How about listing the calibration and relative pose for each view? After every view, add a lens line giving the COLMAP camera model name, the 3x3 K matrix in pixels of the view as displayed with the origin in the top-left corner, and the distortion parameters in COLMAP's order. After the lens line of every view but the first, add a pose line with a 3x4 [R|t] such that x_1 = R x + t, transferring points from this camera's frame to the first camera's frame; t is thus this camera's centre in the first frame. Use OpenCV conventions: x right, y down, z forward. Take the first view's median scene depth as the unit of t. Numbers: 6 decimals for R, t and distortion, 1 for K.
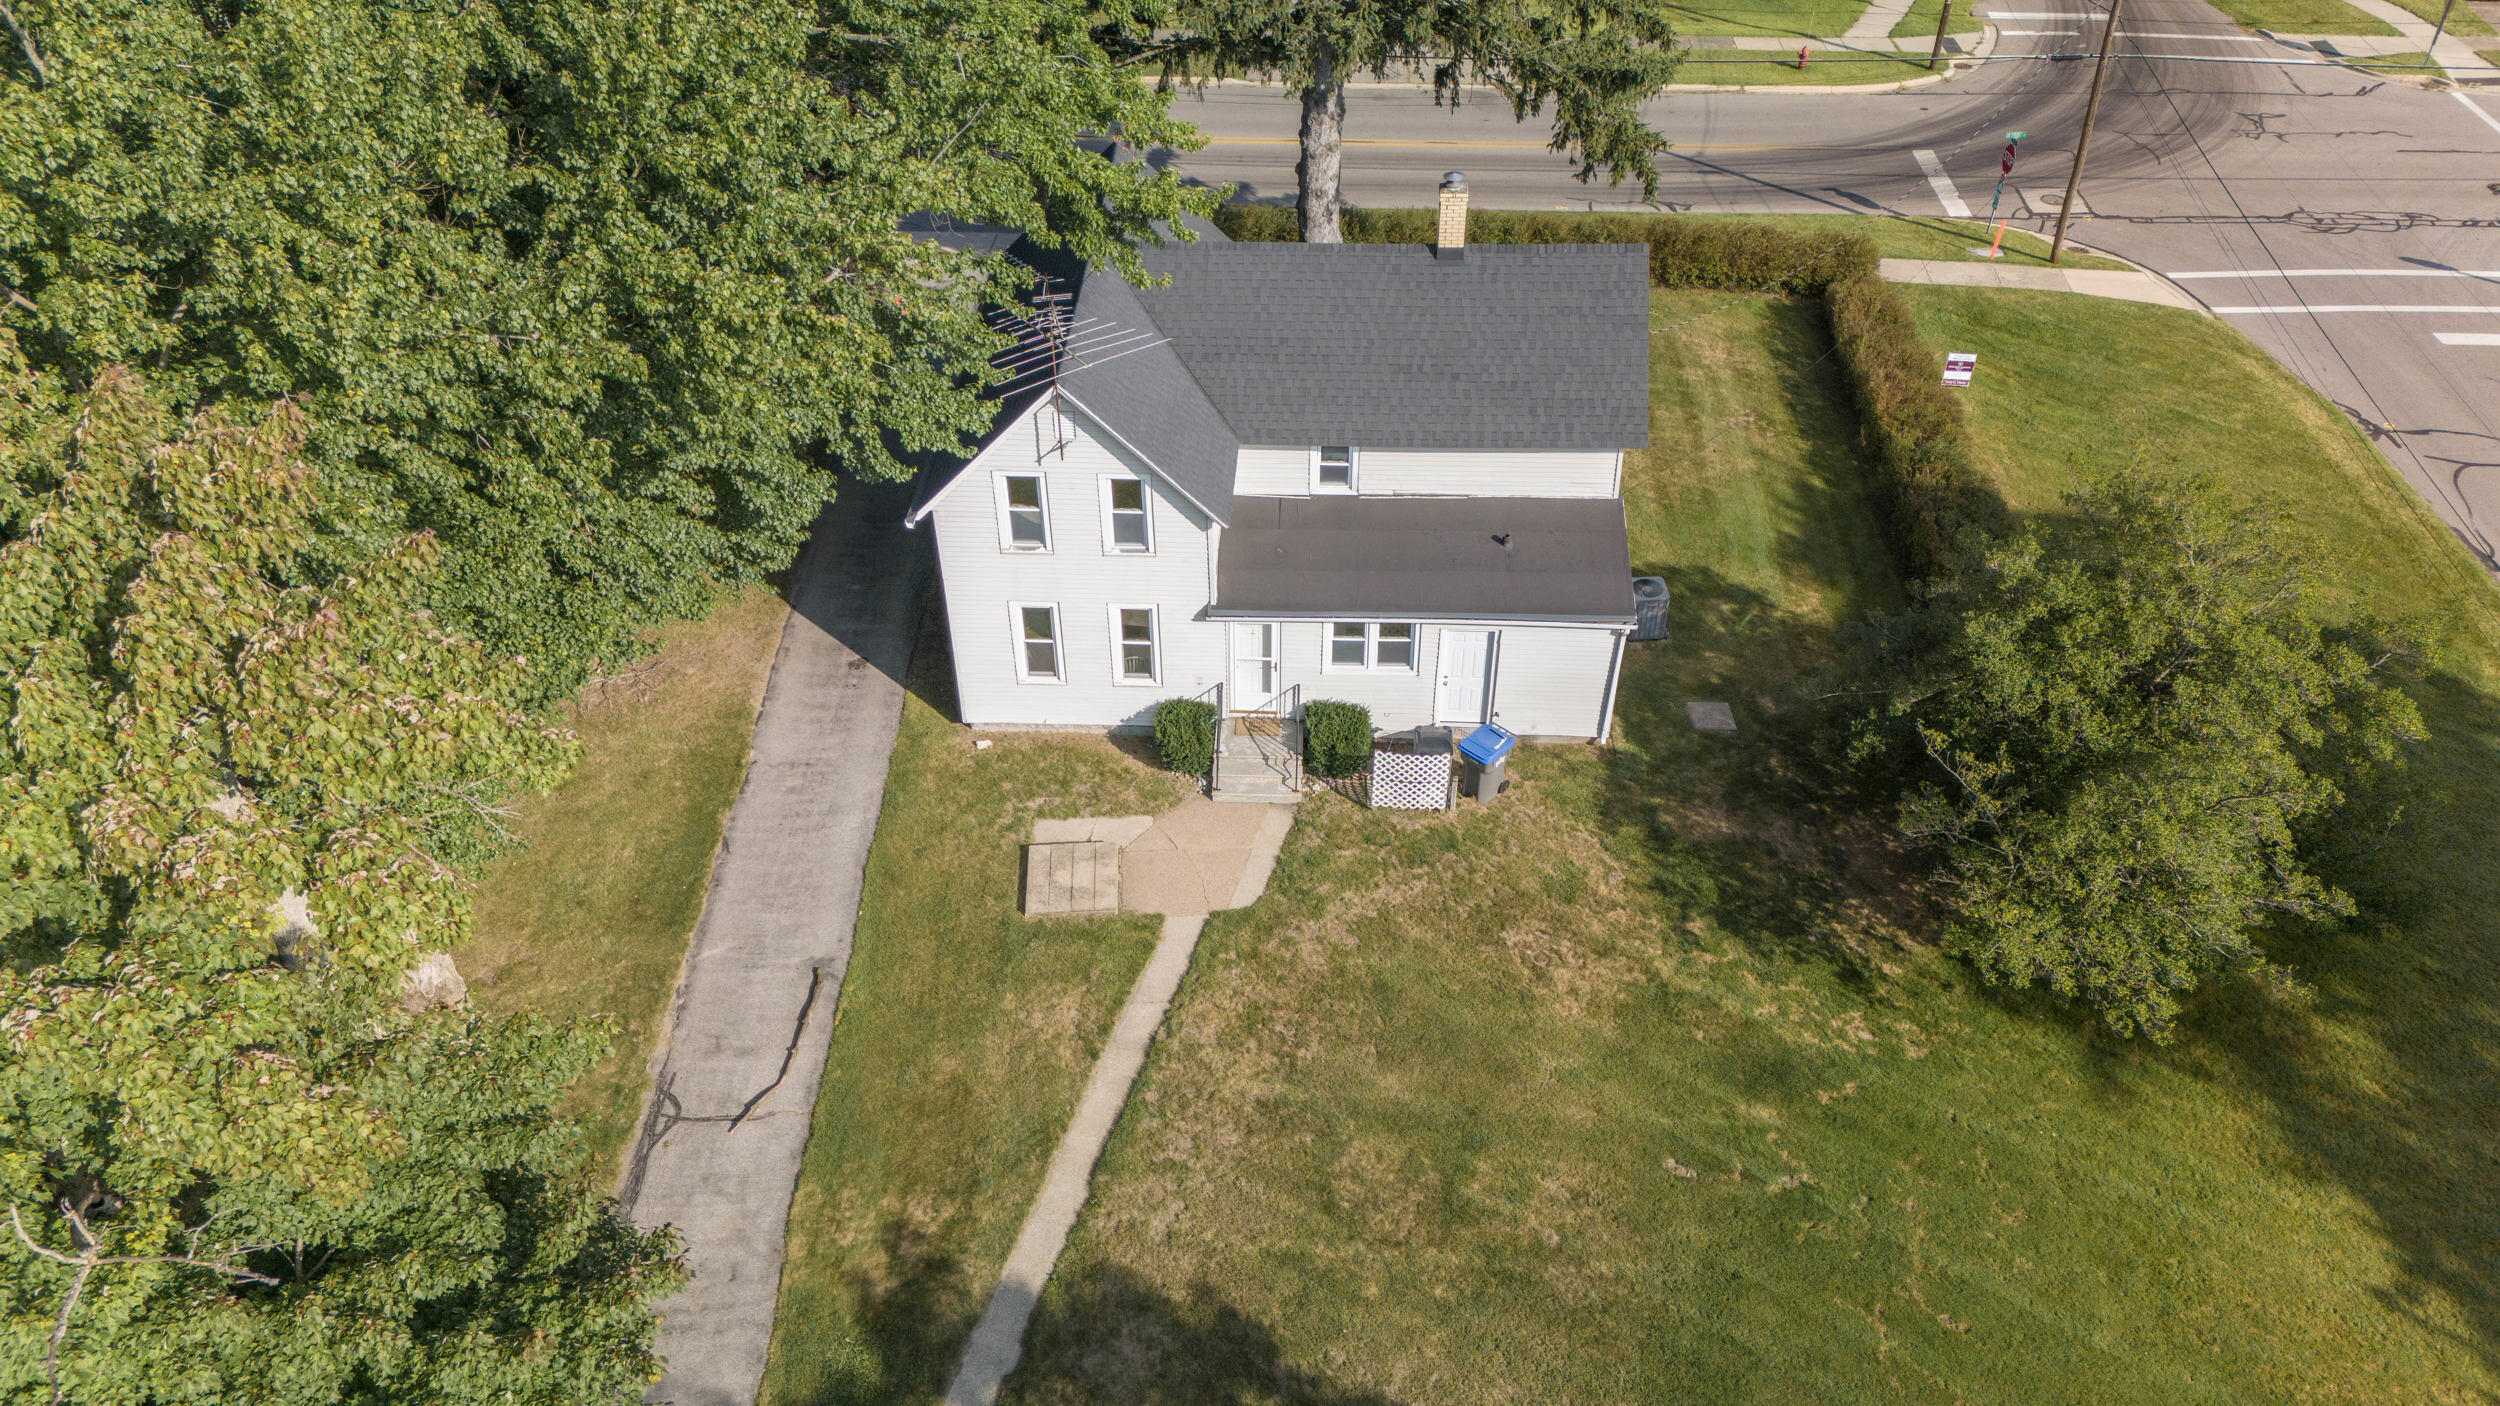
lens RADIAL K [[1828.7, 0, 1250.0], [0, 1828.7, 703.0], [0, 0, 1]] dist [0.077369, -0.096880]
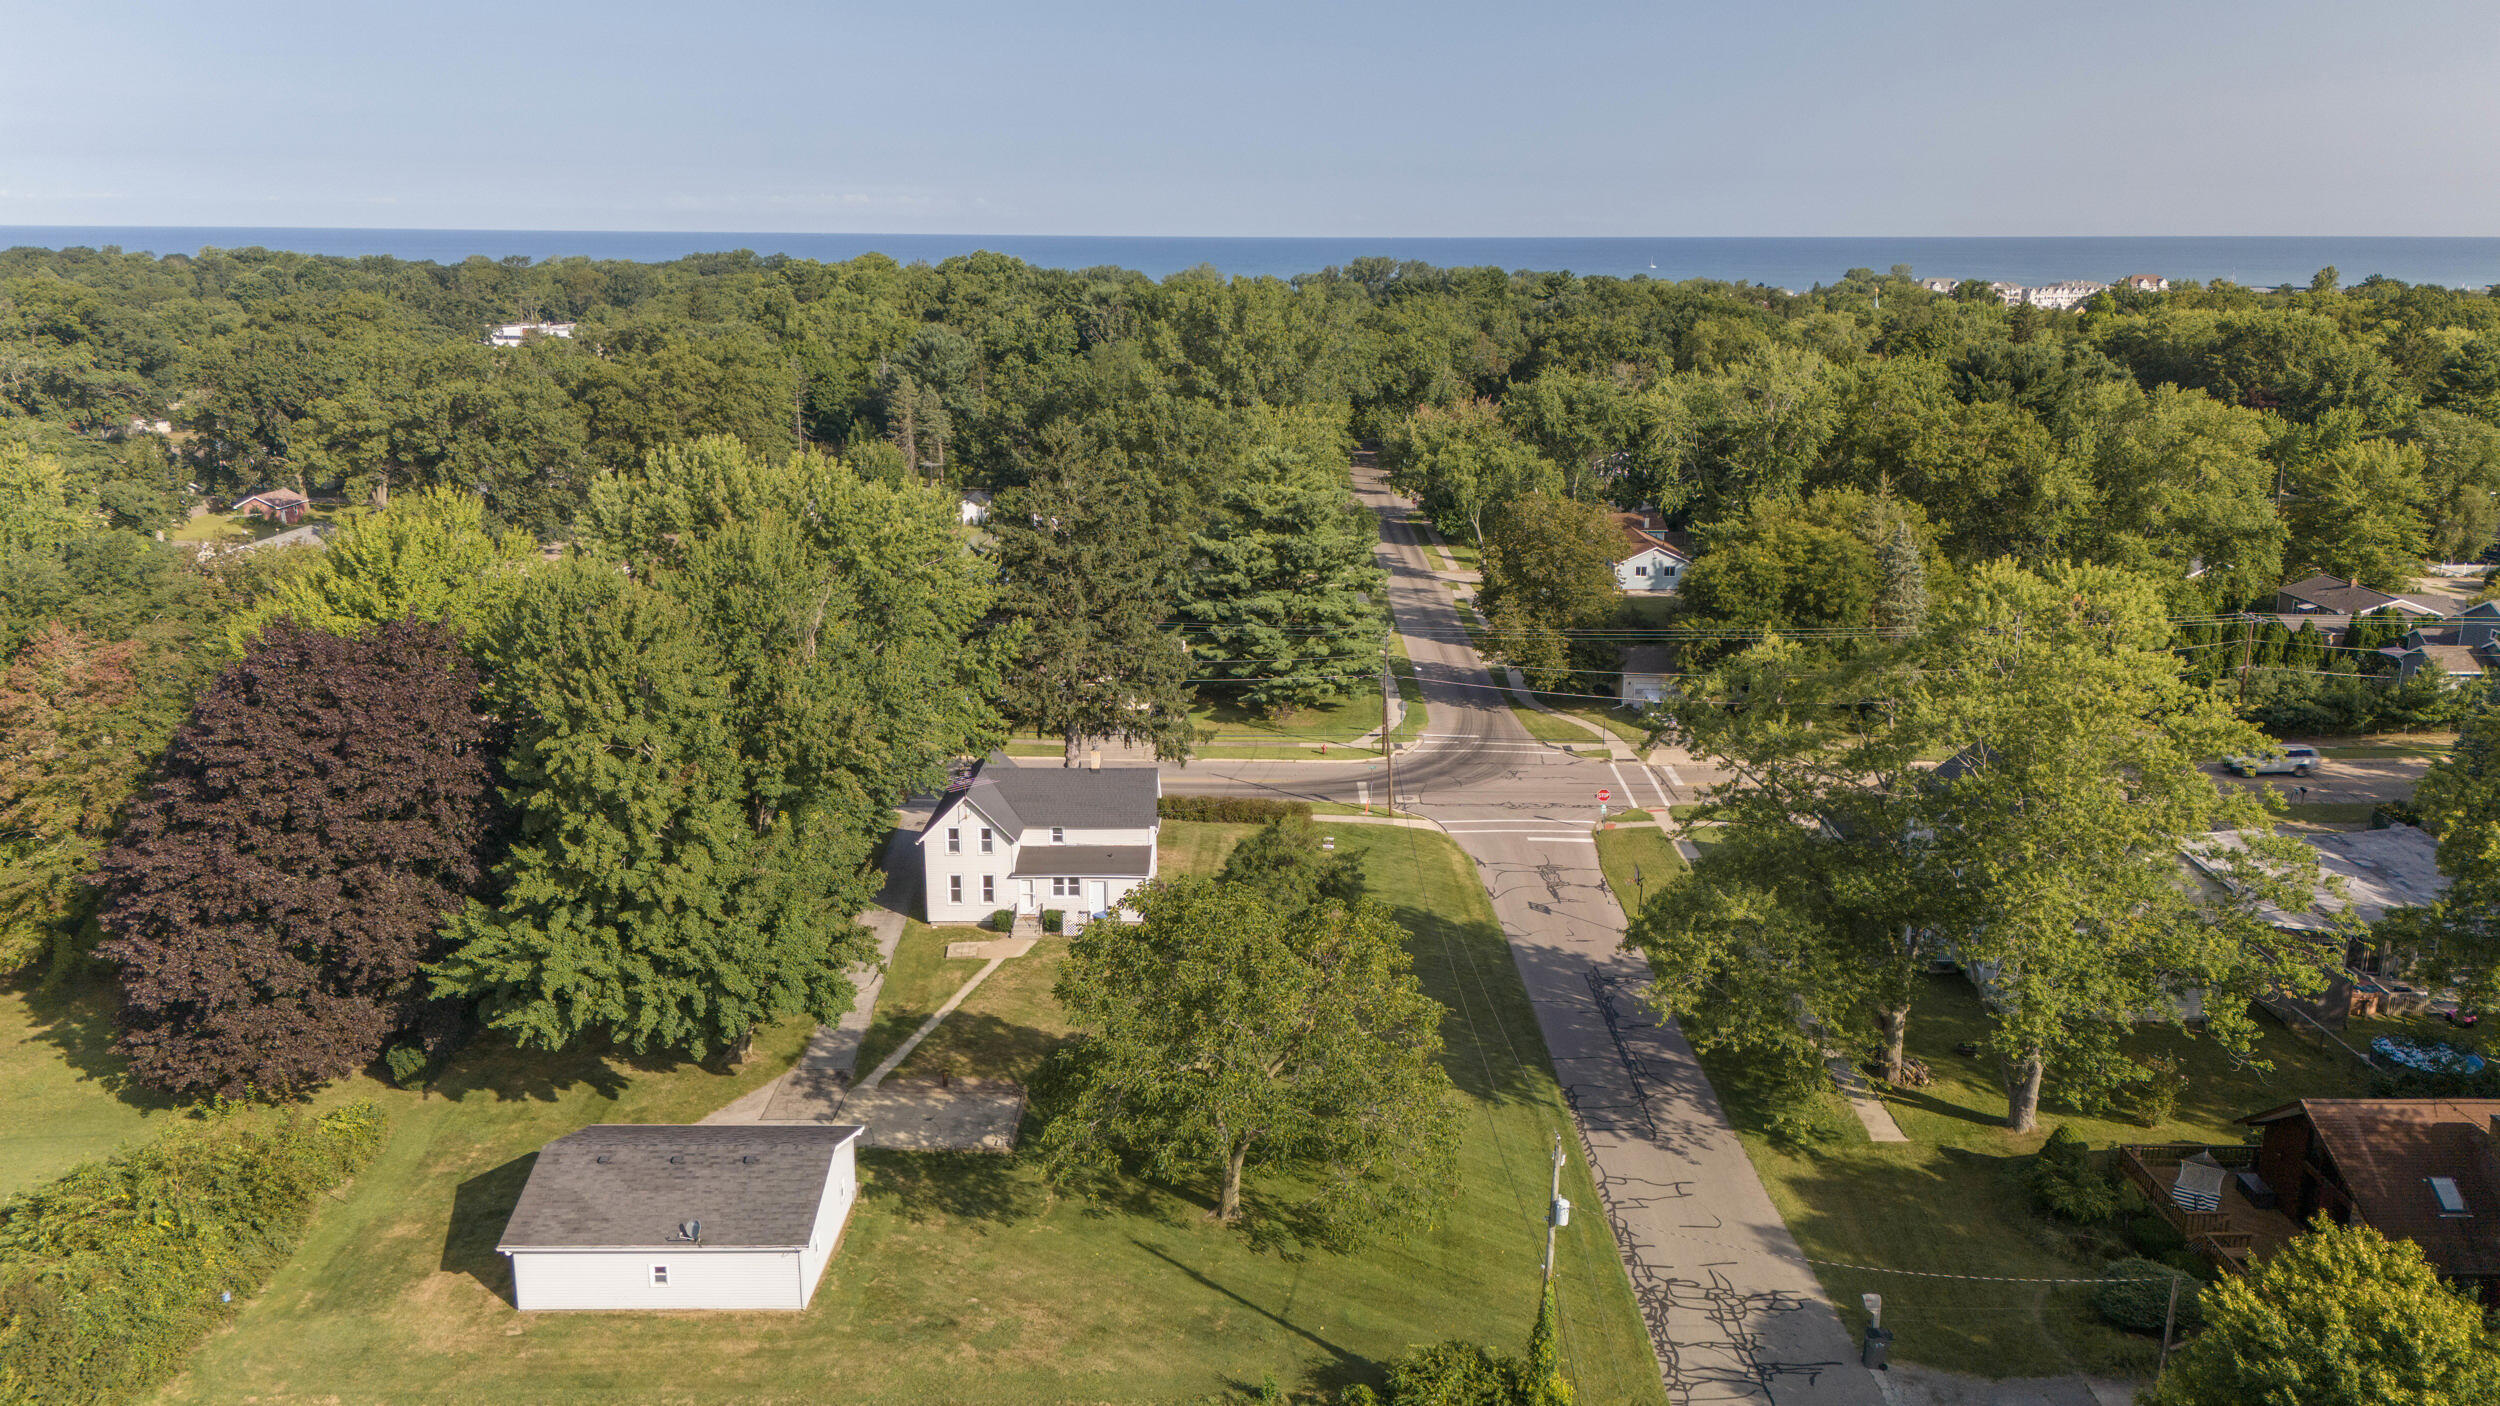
lens RADIAL K [[1828.7, 0, 1250.0], [0, 1828.7, 703.0], [0, 0, 1]] dist [0.077369, -0.096880]
pose [[0.999671, 0.000702, 0.025645, 0.291552], [0.009992, 0.910032, -0.414419, 0.944604], [-0.023628, 0.414538, 0.909725, -1.884513]]
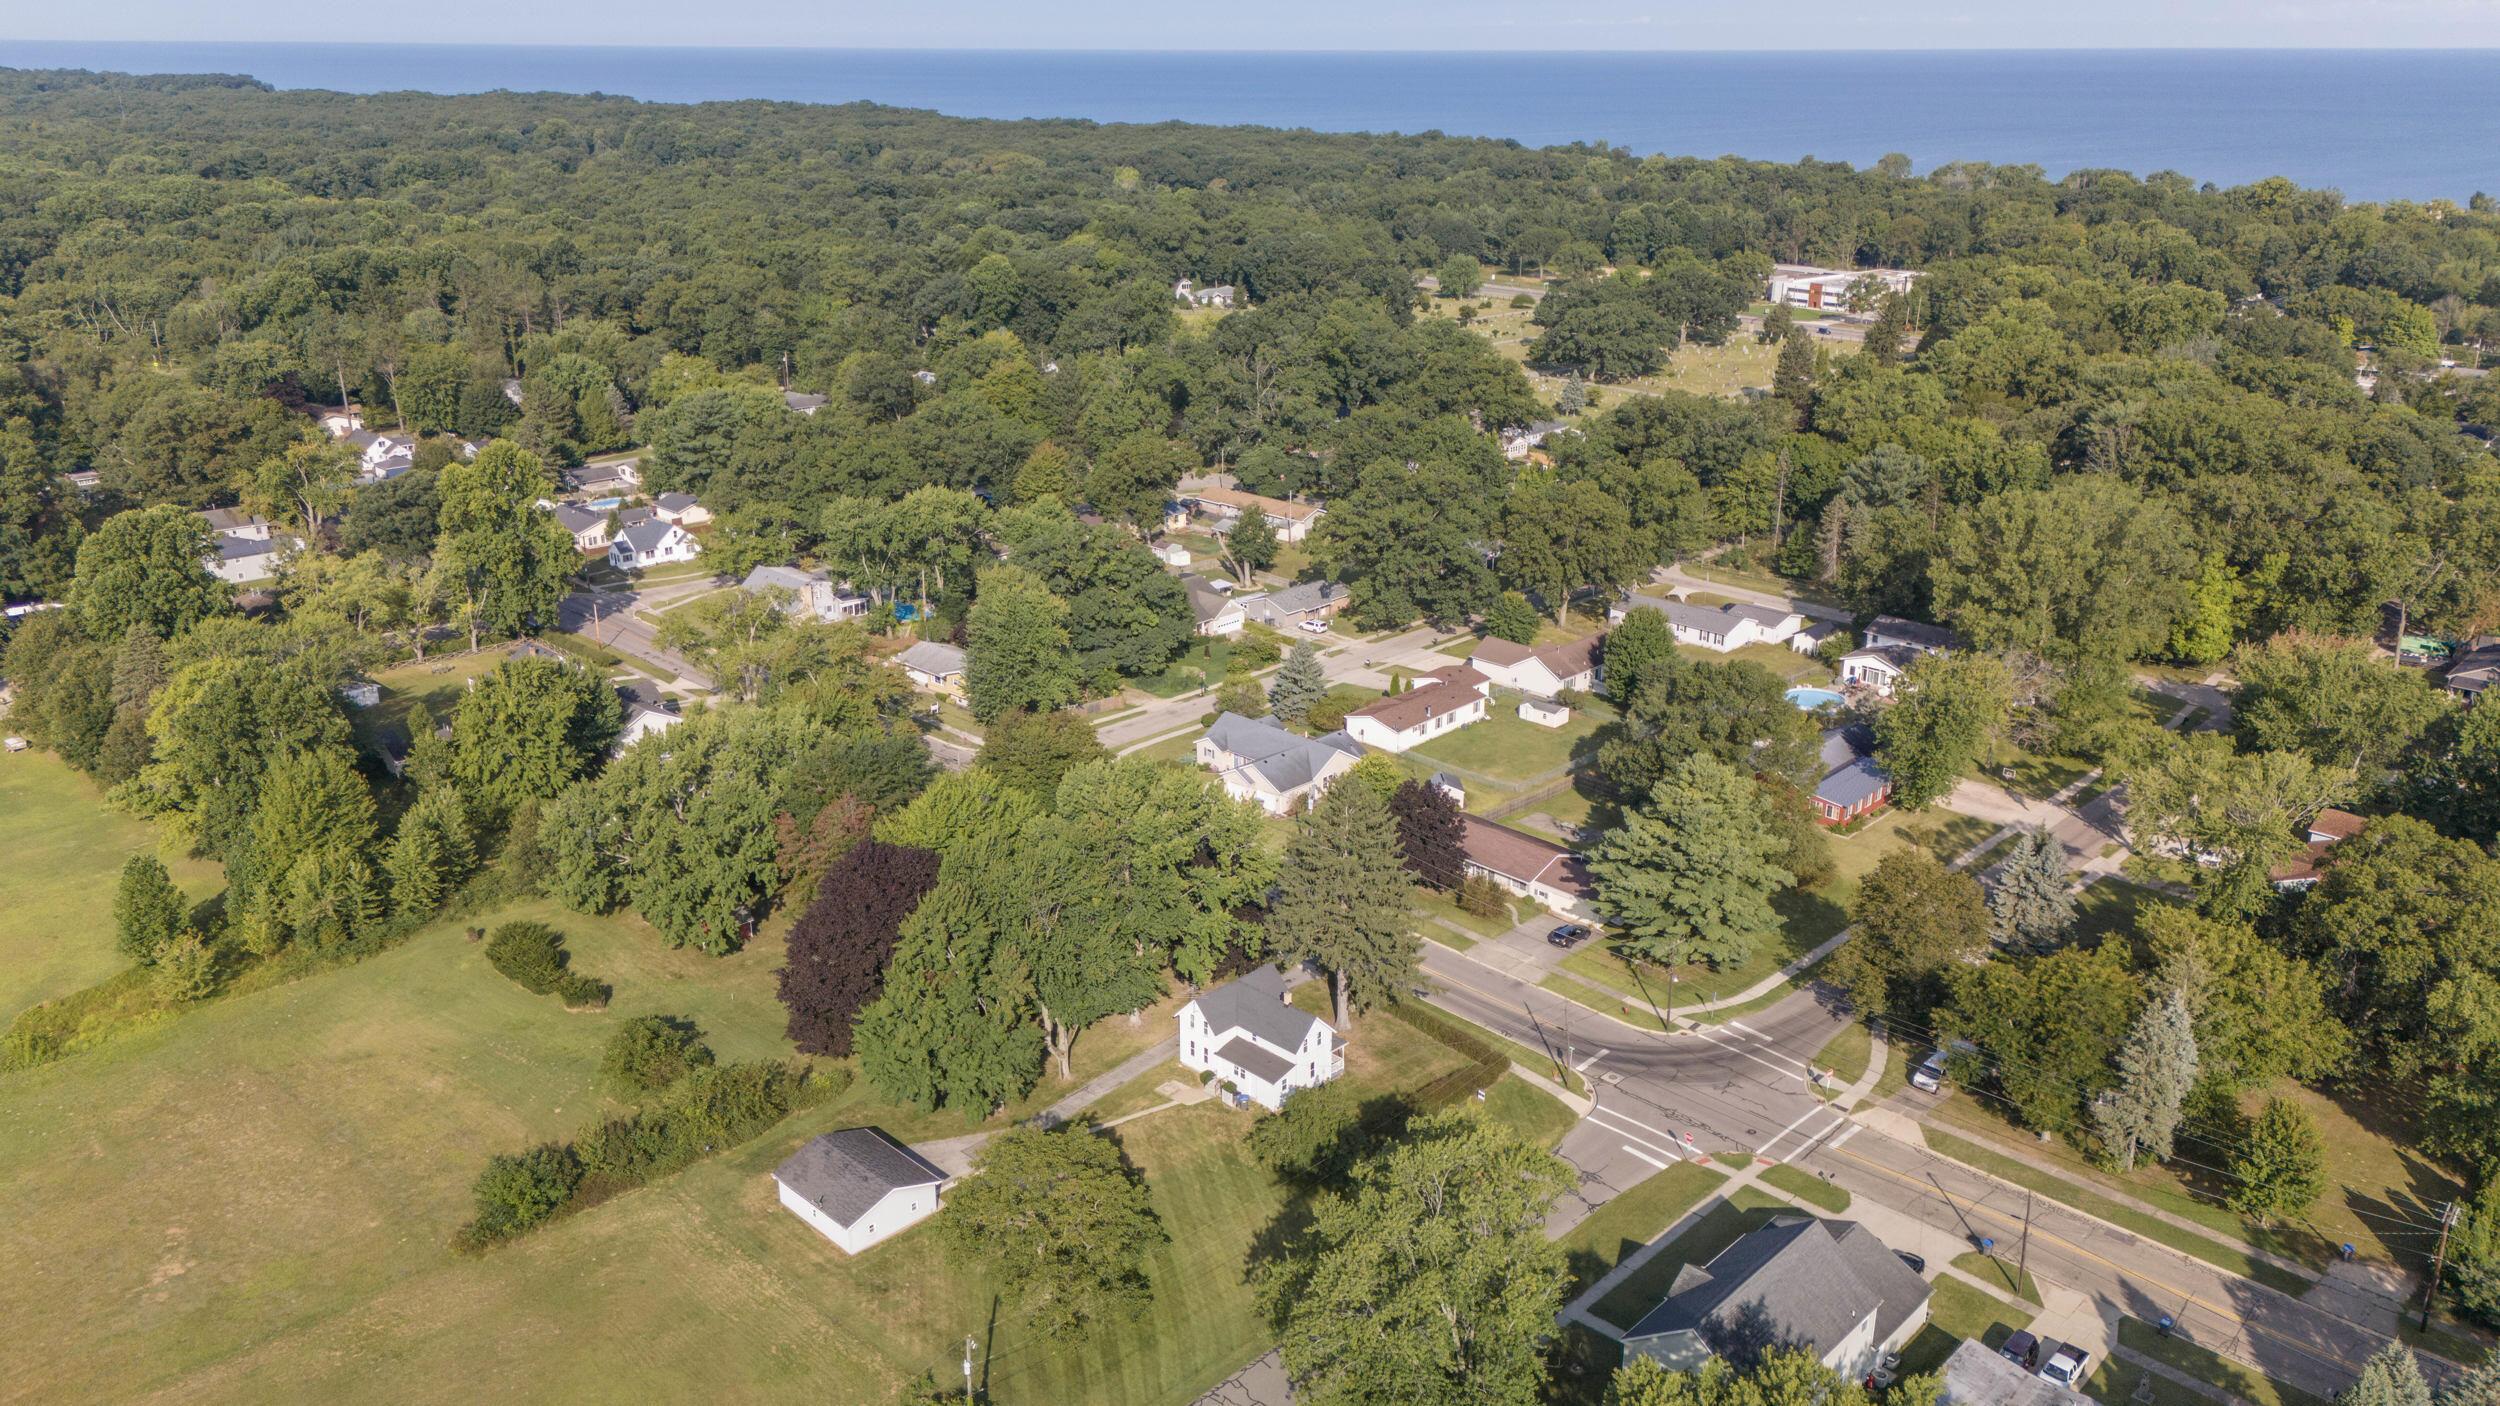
lens RADIAL K [[1828.7, 0, 1250.0], [0, 1828.7, 703.0], [0, 0, 1]] dist [0.077369, -0.096880]
pose [[0.731928, 0.228662, -0.641868, 3.011904], [-0.424993, 0.889519, -0.167738, -0.098984], [0.532599, 0.395562, 0.748244, -3.055935]]
